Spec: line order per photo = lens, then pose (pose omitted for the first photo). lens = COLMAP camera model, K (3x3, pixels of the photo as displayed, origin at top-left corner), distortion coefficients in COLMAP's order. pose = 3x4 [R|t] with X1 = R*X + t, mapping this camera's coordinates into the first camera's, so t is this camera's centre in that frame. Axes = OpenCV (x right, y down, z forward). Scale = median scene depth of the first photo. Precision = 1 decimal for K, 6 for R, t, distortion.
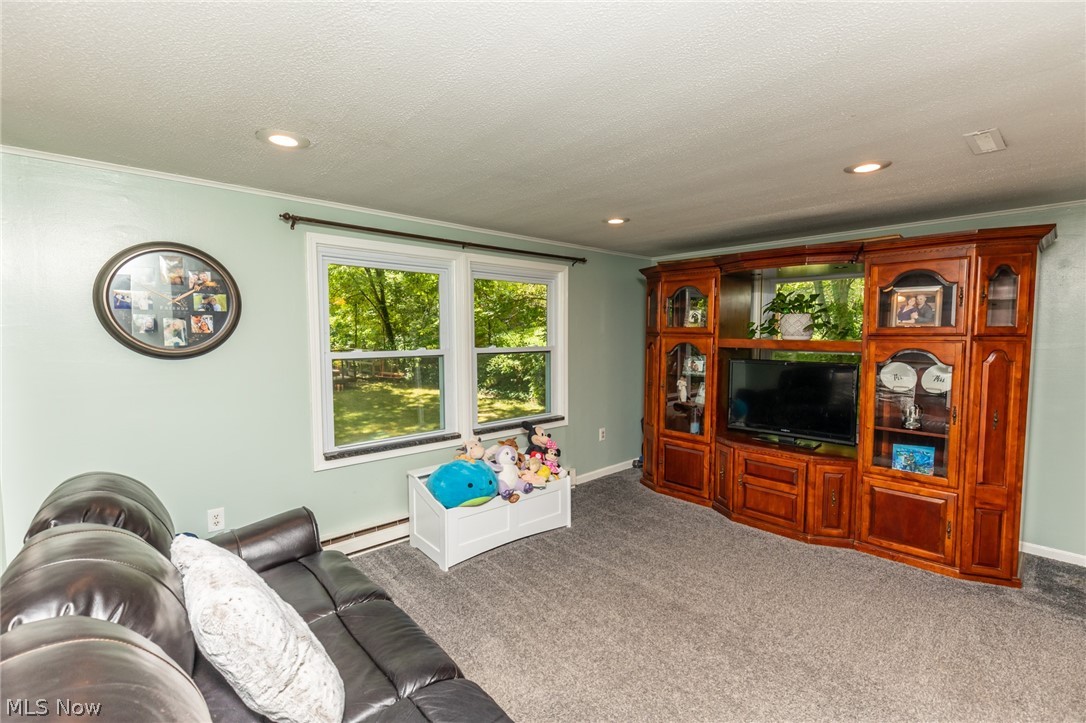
lens RADIAL K [[511.6, 0, 547.2], [0, 511.6, 366.8], [0, 0, 1]] dist [0.000669, 0.000042]
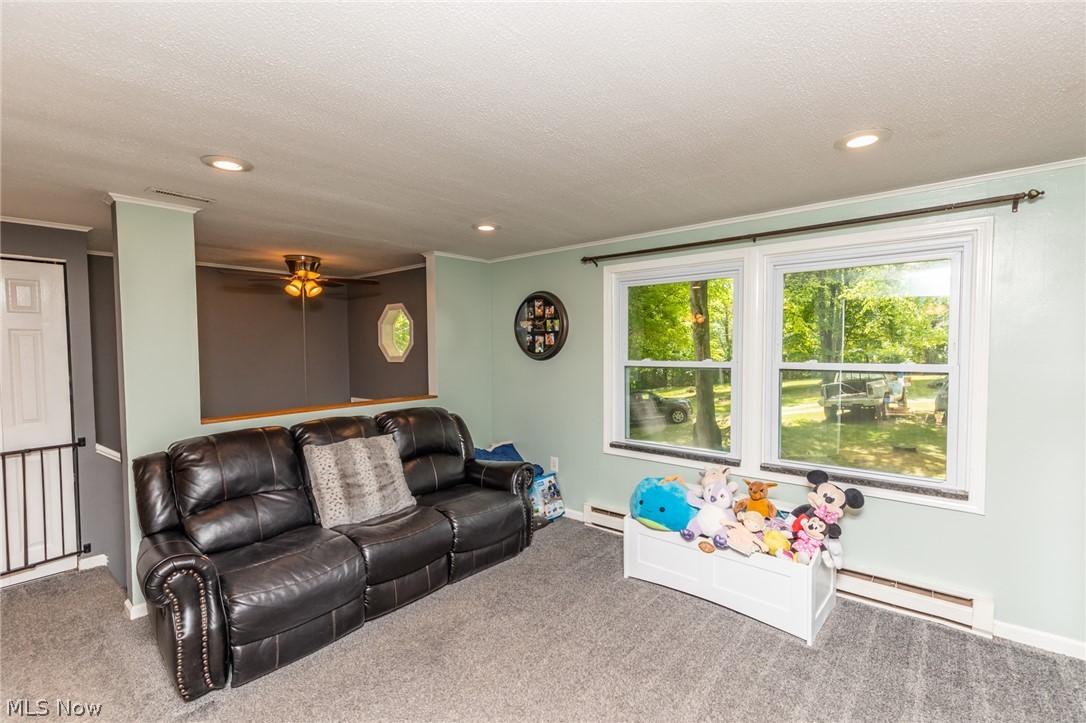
lens RADIAL K [[485.4, 0, 539.6], [0, 485.4, 363.6], [0, 0, 1]] dist [0.004125, 0.000318]
pose [[0.113409, 0.039339, -0.992769, 0.744172], [-0.057316, 0.997811, 0.032992, -0.049901], [0.991894, 0.053160, 0.115415, 0.718146]]
